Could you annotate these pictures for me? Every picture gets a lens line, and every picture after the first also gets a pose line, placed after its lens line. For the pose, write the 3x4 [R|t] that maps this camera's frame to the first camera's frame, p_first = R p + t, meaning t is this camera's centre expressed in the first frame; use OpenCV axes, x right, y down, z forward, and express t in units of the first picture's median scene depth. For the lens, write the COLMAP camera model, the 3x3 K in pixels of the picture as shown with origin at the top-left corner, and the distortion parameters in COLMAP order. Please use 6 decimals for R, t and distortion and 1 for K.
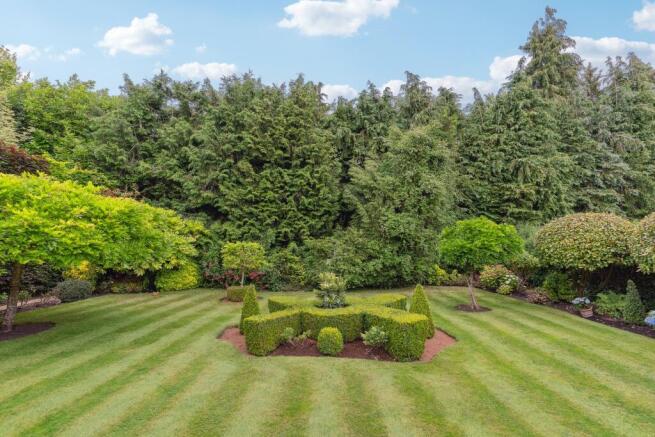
lens RADIAL K [[319.5, 0, 327.0], [0, 319.5, 211.6], [0, 0, 1]] dist [0.002665, 0.000304]
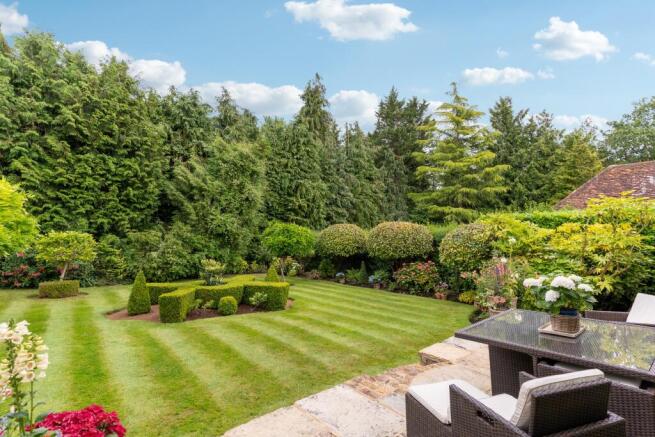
lens RADIAL K [[319.5, 0, 327.0], [0, 319.5, 211.6], [0, 0, 1]] dist [0.002665, 0.000304]
pose [[0.733751, 0.086393, 0.673904, -0.281264], [-0.089079, 0.995553, -0.030638, 0.000710], [-0.673554, -0.037550, 0.738184, -0.131938]]
